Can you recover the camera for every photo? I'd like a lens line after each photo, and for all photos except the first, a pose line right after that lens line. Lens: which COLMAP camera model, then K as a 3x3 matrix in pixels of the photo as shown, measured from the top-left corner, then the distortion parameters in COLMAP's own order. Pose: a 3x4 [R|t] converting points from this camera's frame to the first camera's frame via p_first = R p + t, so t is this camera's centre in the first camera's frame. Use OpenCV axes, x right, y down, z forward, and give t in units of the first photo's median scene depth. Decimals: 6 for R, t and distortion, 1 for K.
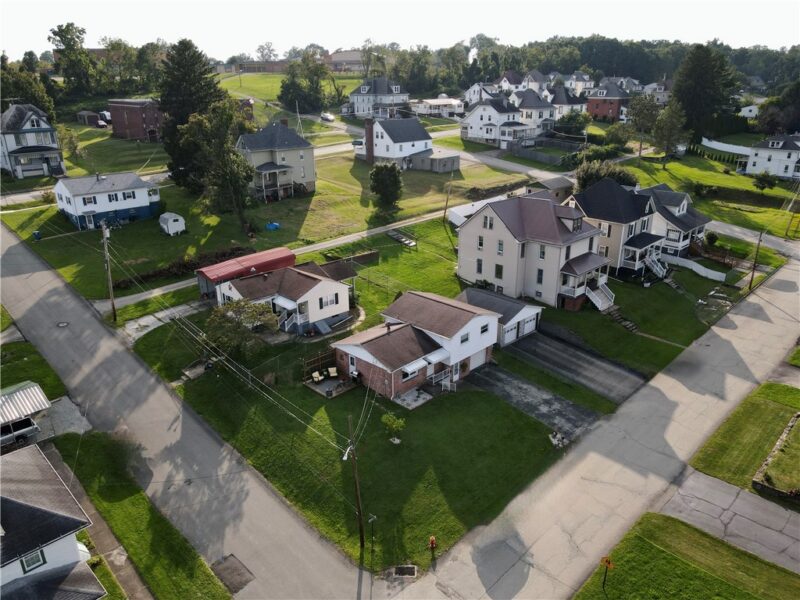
lens RADIAL K [[587.3, 0, 401.5], [0, 587.3, 300.7], [0, 0, 1]] dist [0.010677, 0.007595]
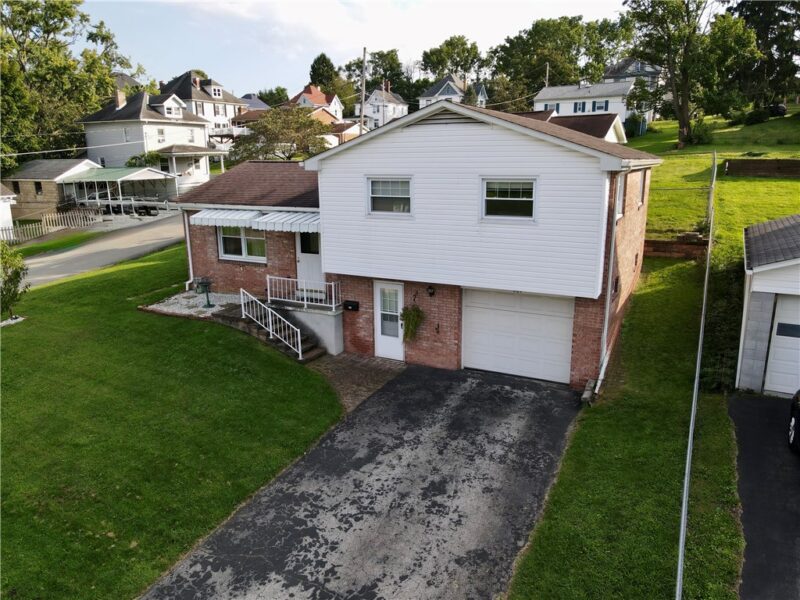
lens RADIAL K [[587.3, 0, 400.3], [0, 587.3, 305.2], [0, 0, 1]] dist [0.010677, 0.007595]
pose [[0.288431, 0.236461, -0.927844, 0.352047], [-0.334129, 0.932968, 0.133899, 0.070222], [0.897310, 0.271399, 0.348106, 0.887079]]
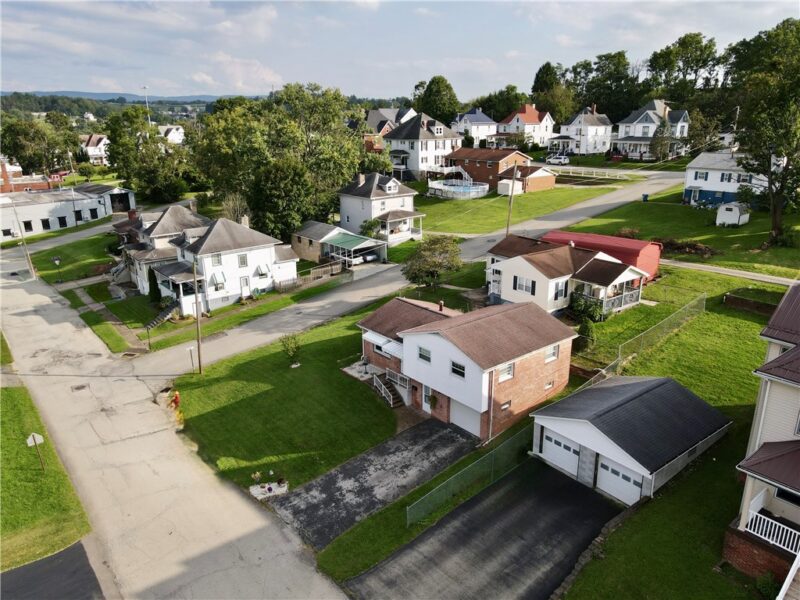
lens RADIAL K [[587.3, 0, 398.2], [0, 587.3, 302.6], [0, 0, 1]] dist [0.010677, 0.007595]
pose [[-0.109337, 0.308196, -0.945019, 0.715341], [-0.343543, 0.880415, 0.326875, -0.196719], [0.932751, 0.360394, 0.009616, 0.903565]]
